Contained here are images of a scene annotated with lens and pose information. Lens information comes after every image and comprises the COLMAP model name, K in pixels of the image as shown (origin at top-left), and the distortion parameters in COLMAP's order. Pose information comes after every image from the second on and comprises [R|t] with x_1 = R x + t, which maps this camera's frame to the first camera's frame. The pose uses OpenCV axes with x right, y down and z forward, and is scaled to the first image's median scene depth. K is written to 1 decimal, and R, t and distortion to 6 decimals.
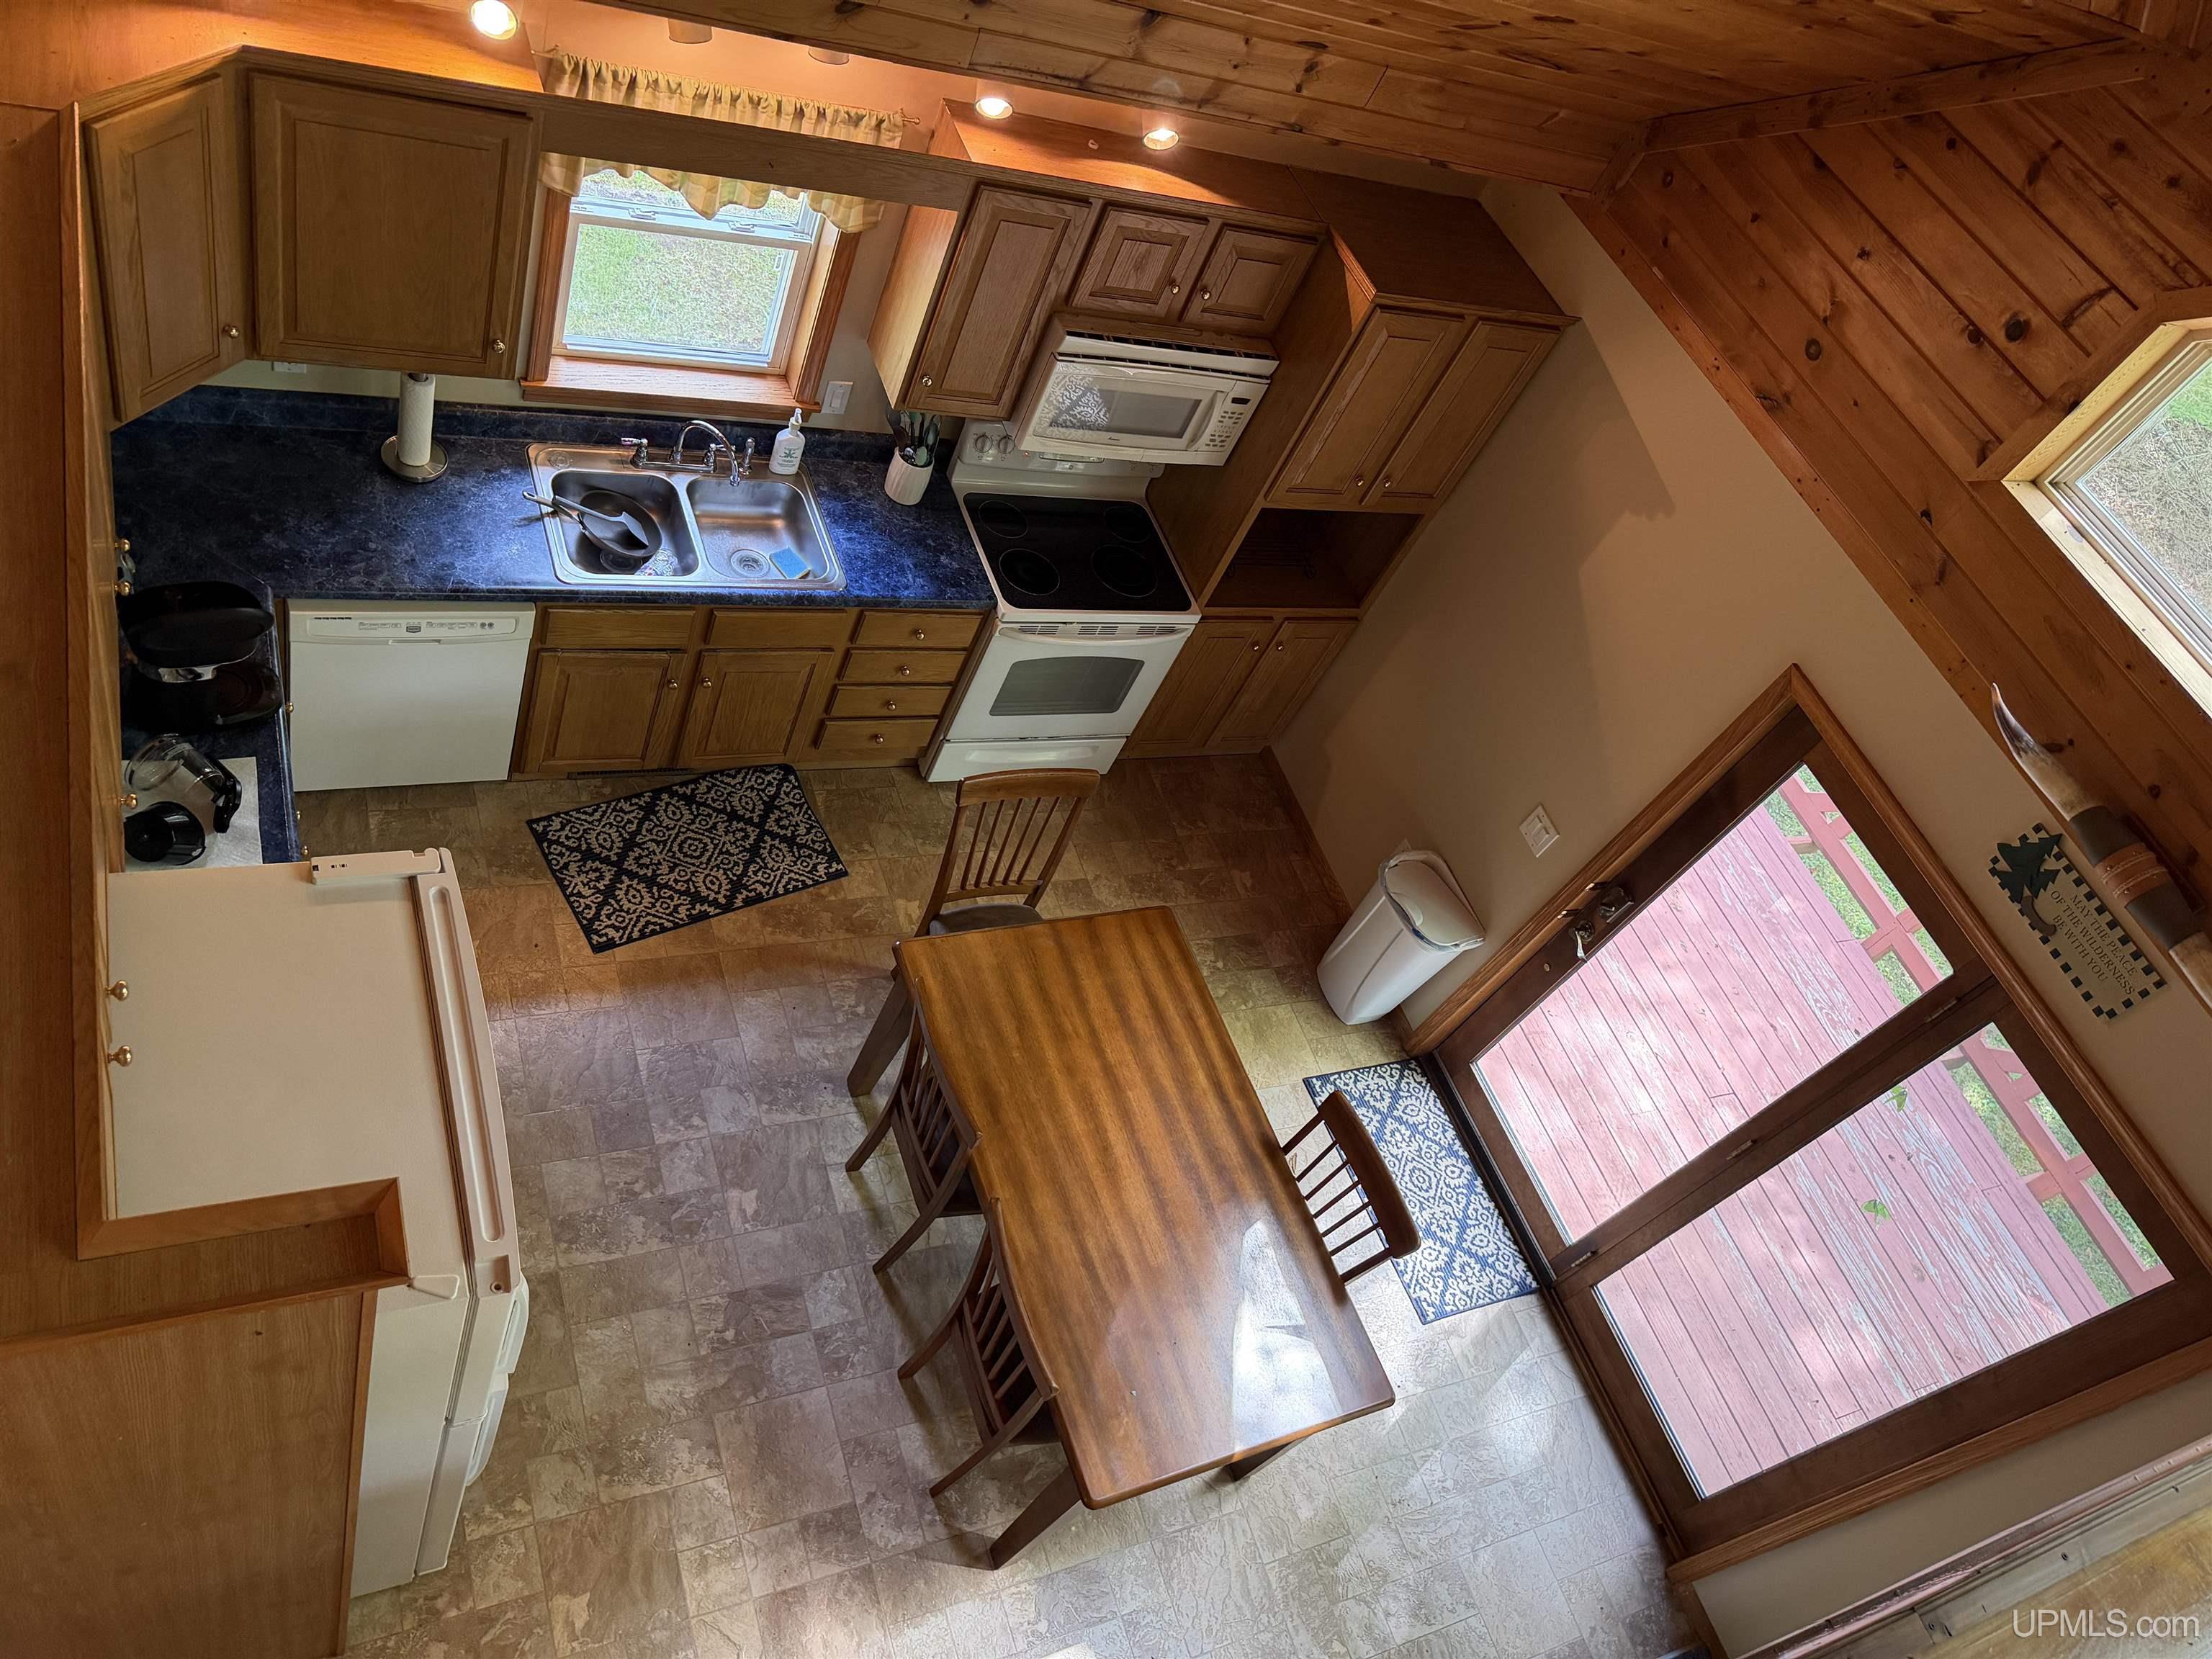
lens RADIAL K [[1566.8, 0, 1128.0], [0, 1566.8, 831.8], [0, 0, 1]] dist [0.069930, -0.087814]
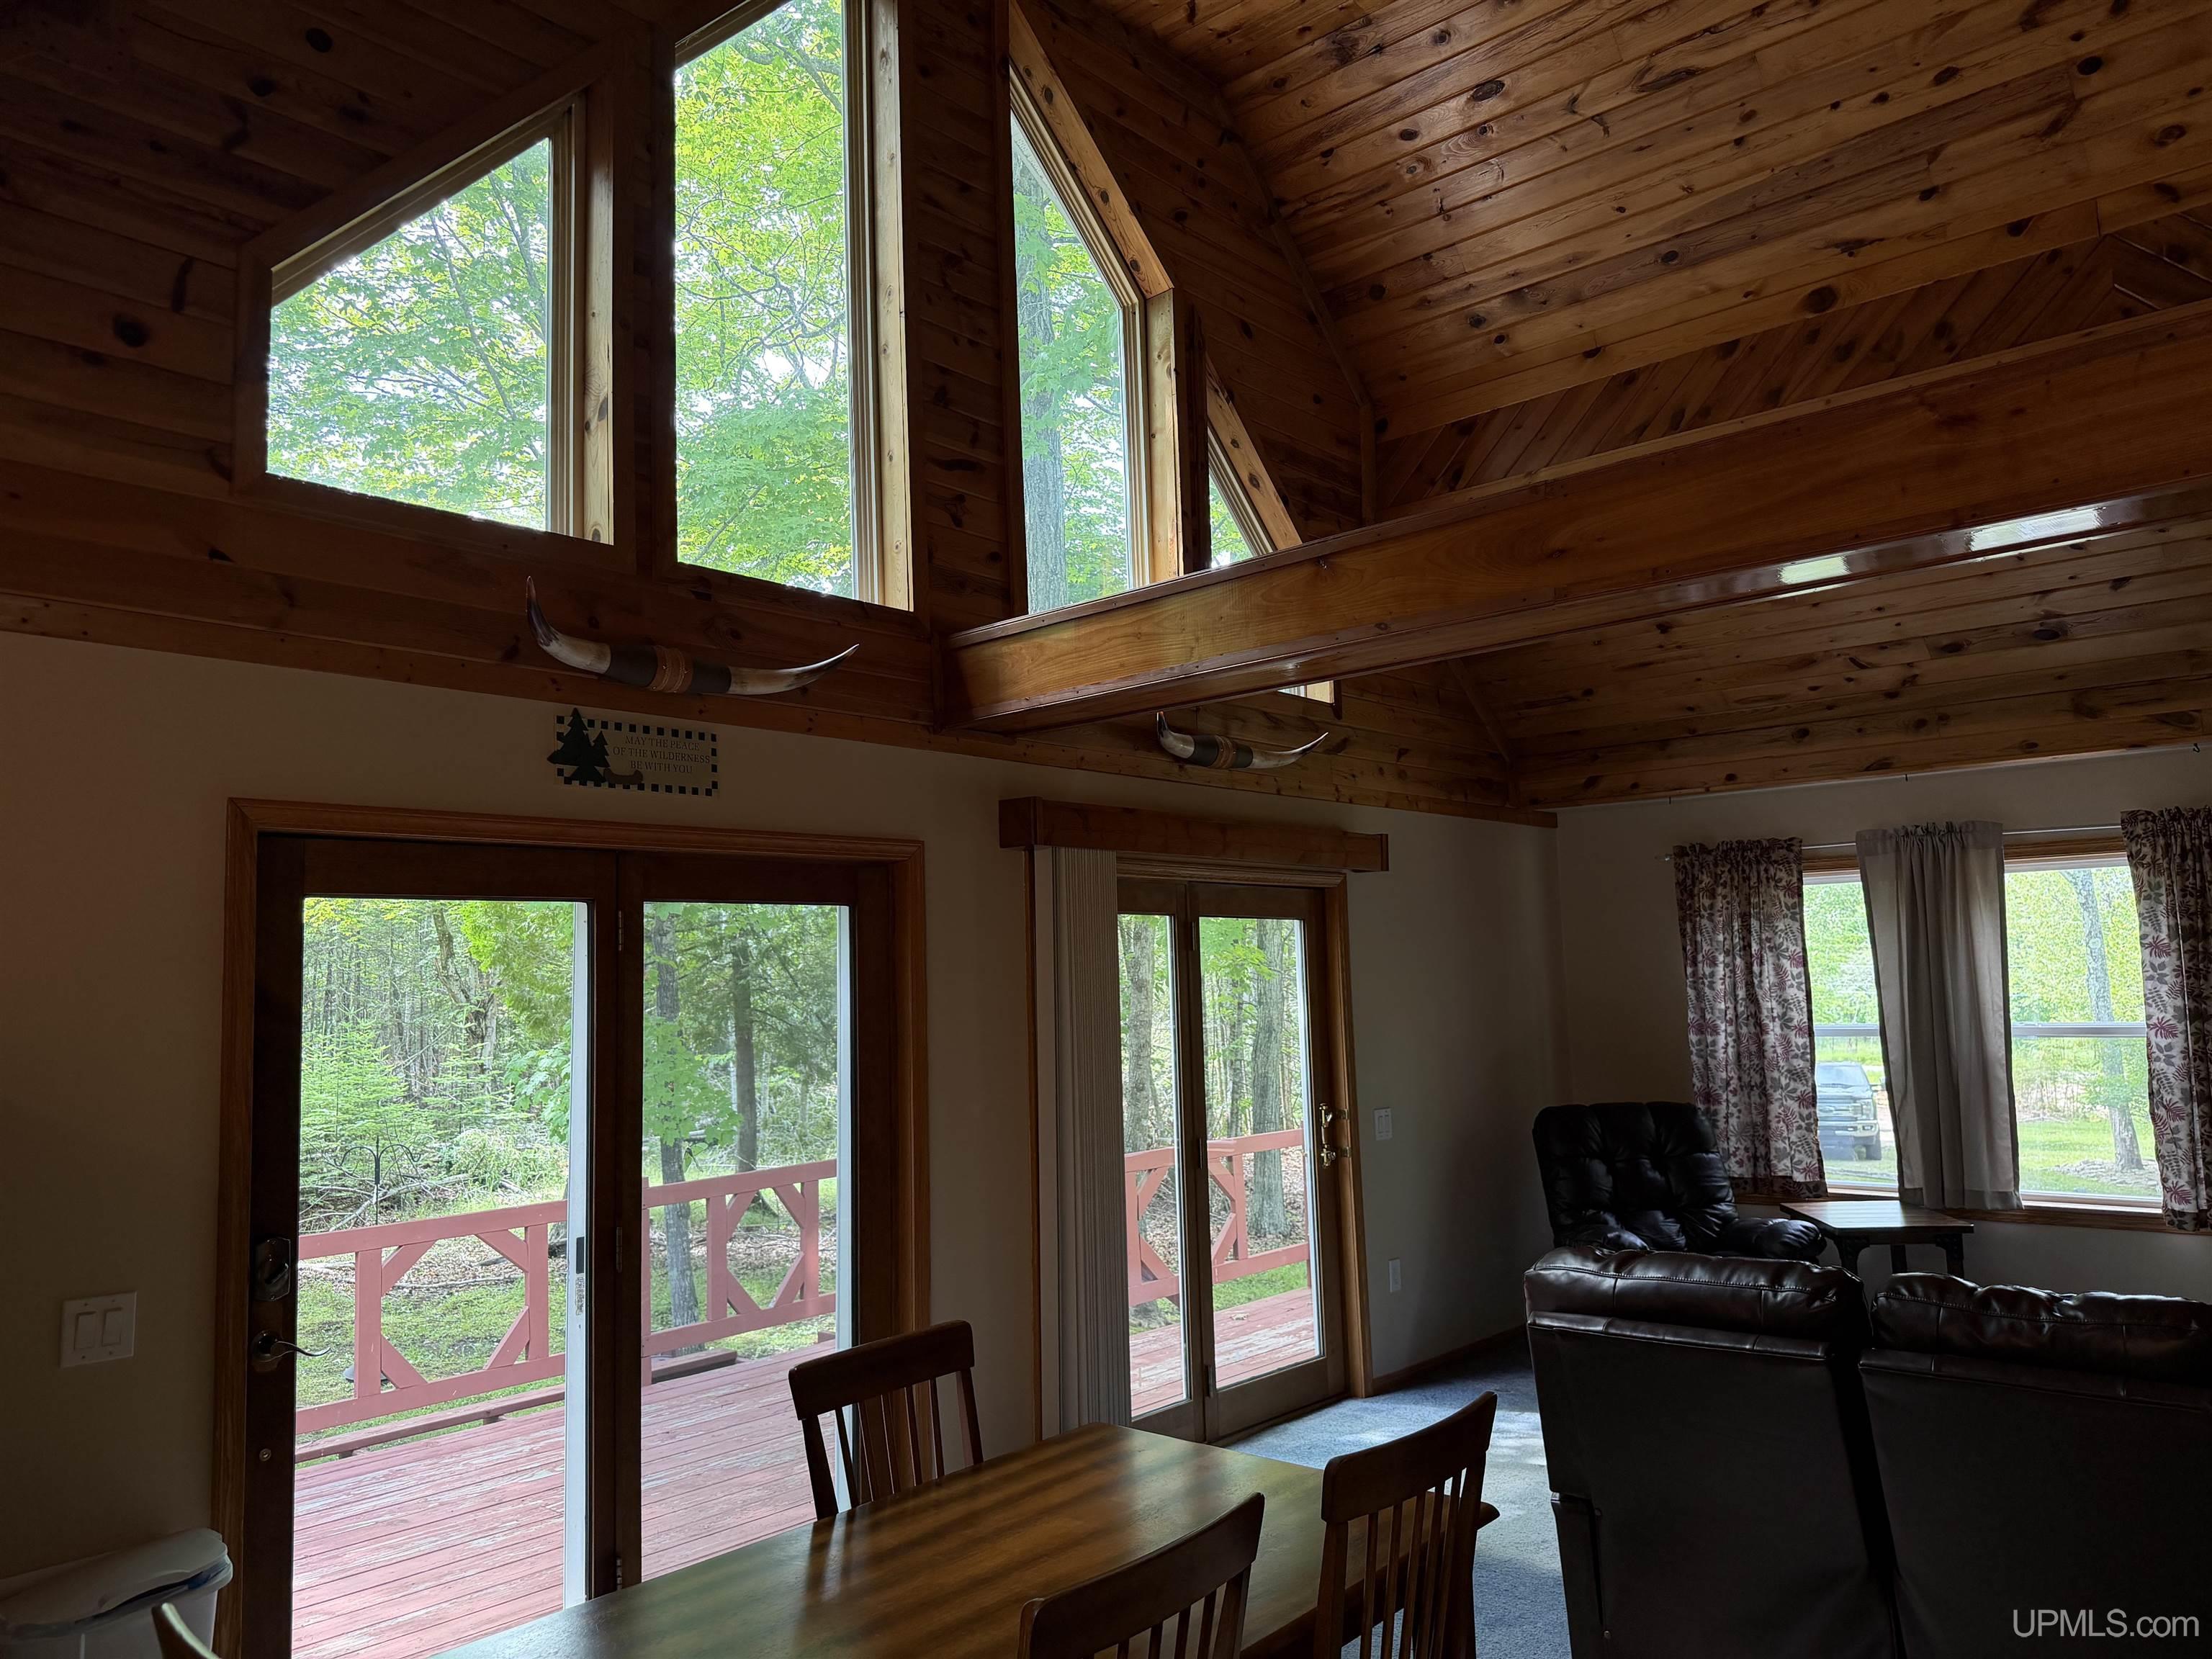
lens RADIAL K [[1566.8, 0, 1106.2], [0, 1566.8, 829.4], [0, 0, 1]] dist [0.069930, -0.087814]
pose [[-0.424880, -0.282713, 0.859971, -0.407842], [0.593898, 0.629906, 0.500503, -0.219468], [-0.683200, 0.723389, -0.099732, 0.762995]]
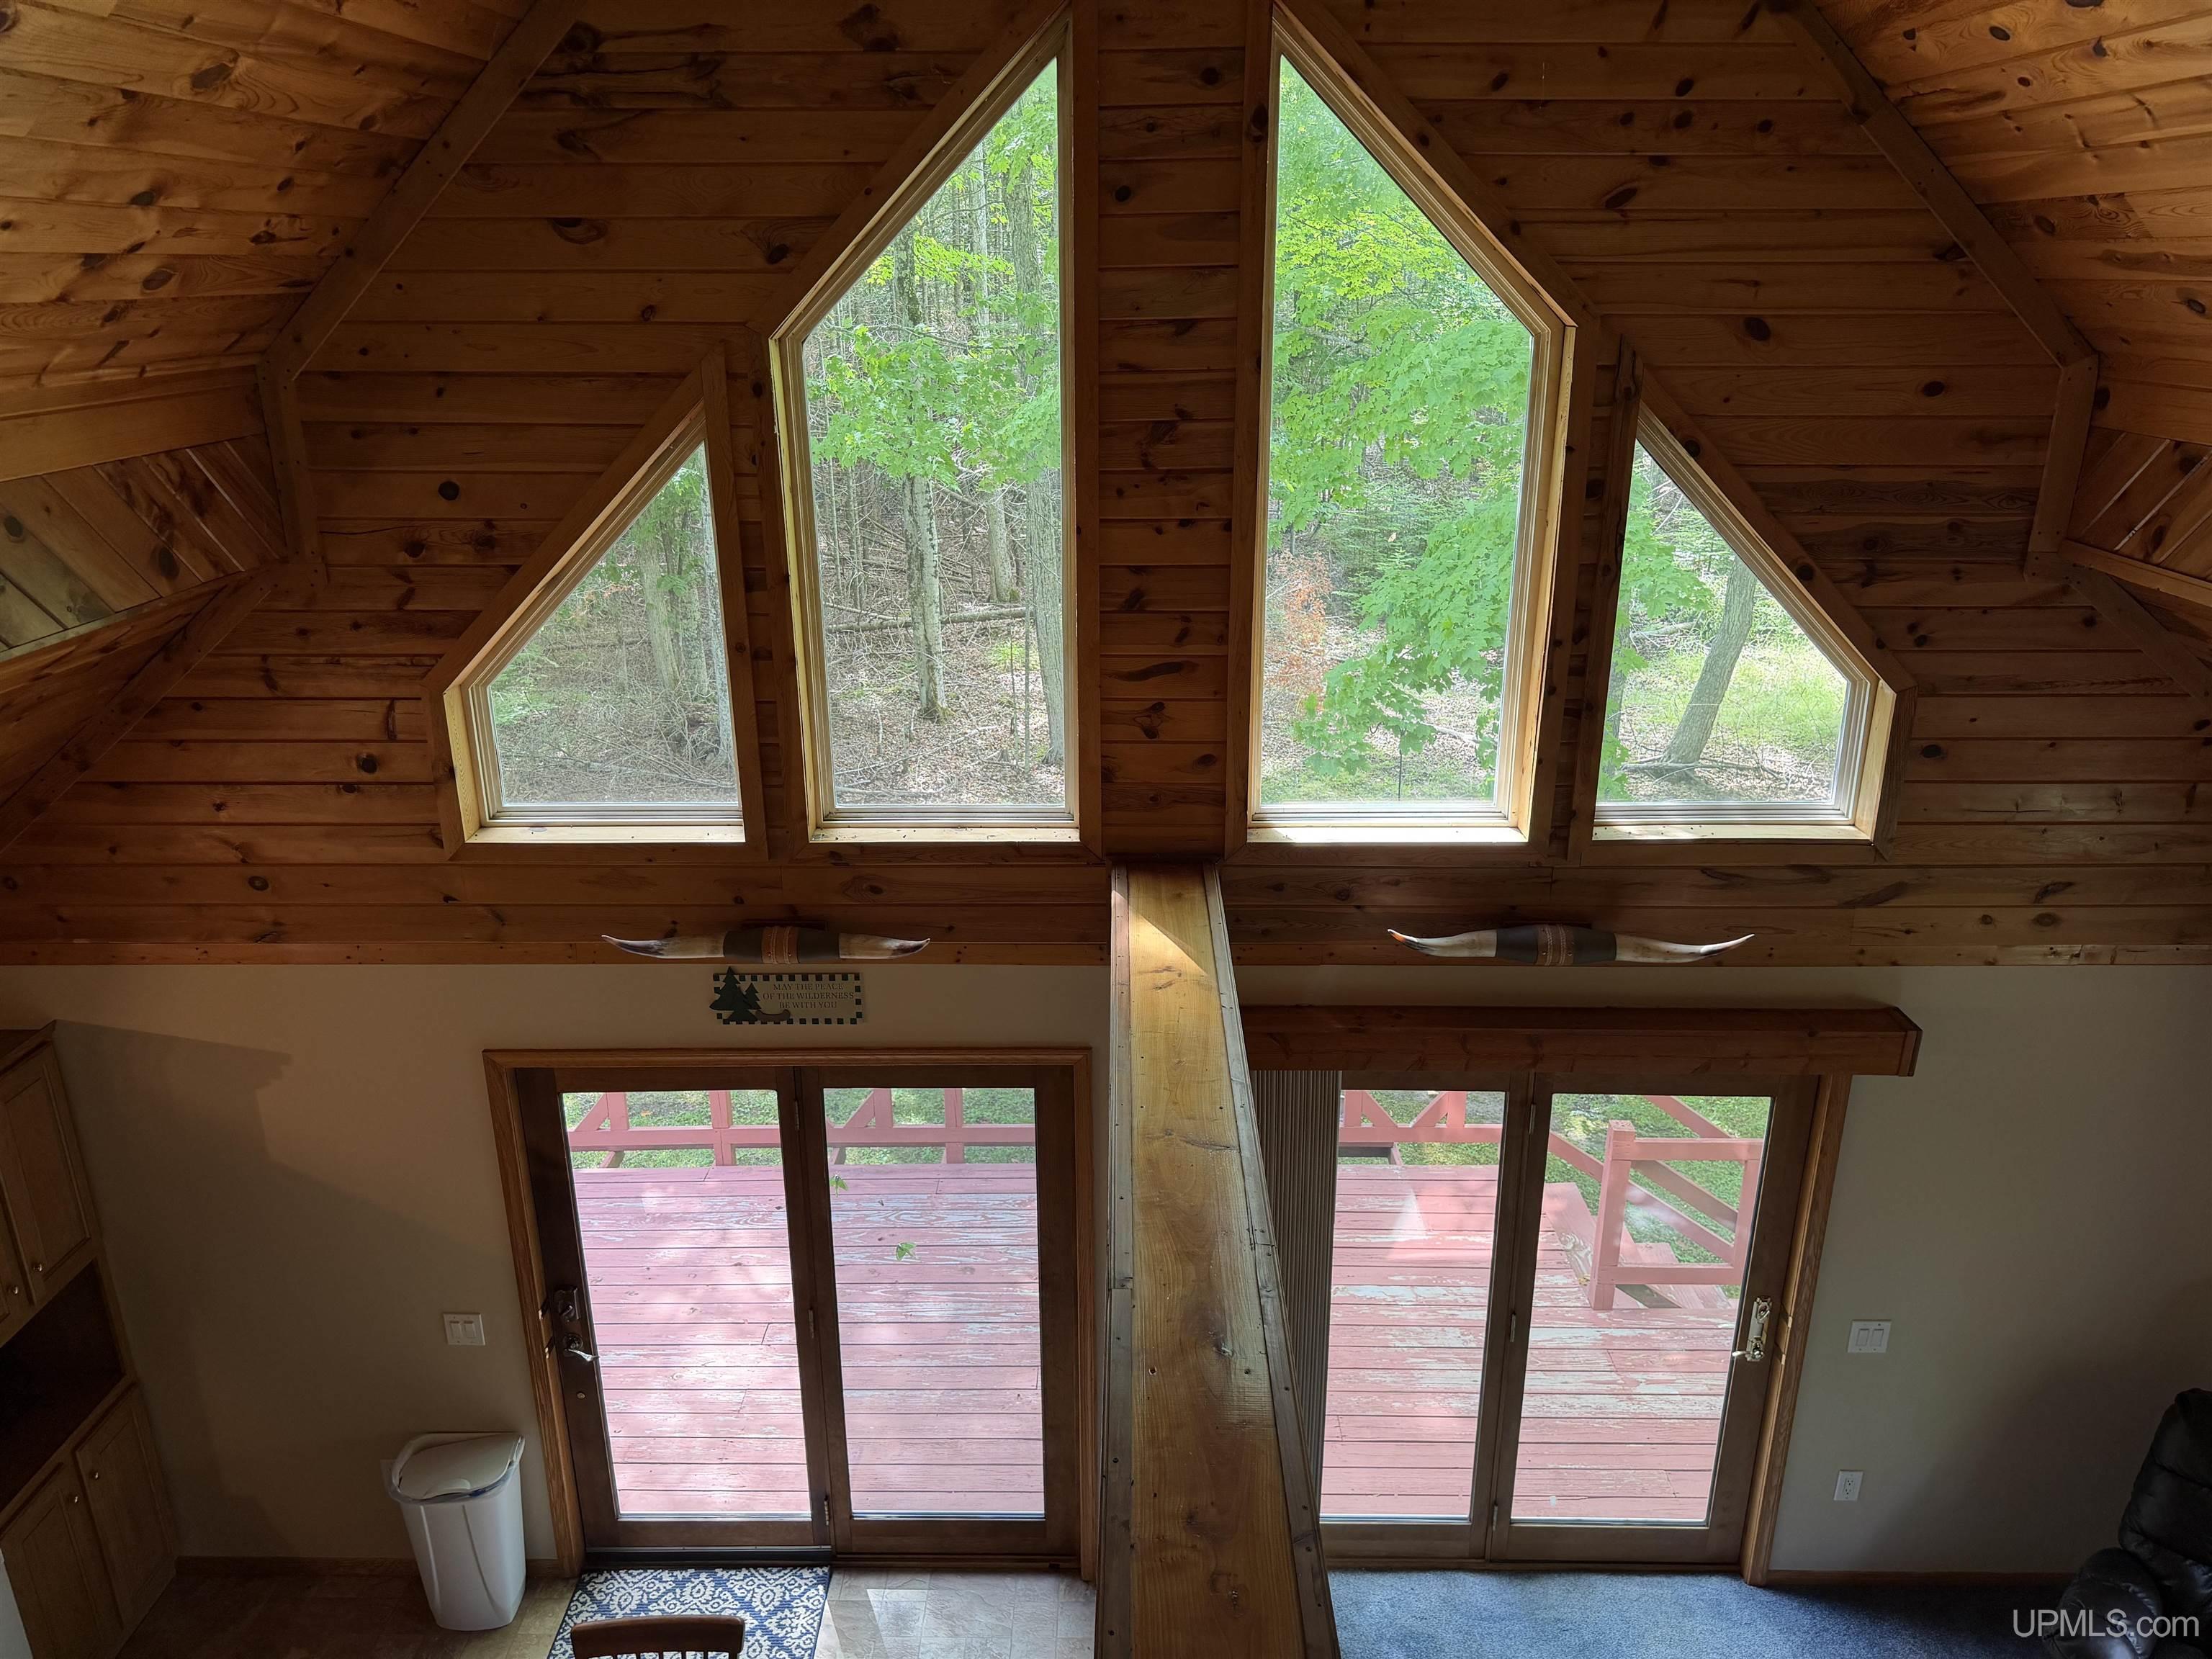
lens RADIAL K [[1566.8, 0, 1098.6], [0, 1566.8, 834.0], [0, 0, 1]] dist [0.069930, -0.087814]
pose [[0.351715, -0.645772, 0.677699, -0.097437], [0.804966, 0.578181, 0.133177, 0.008731], [-0.477834, 0.498684, 0.723179, -0.120502]]
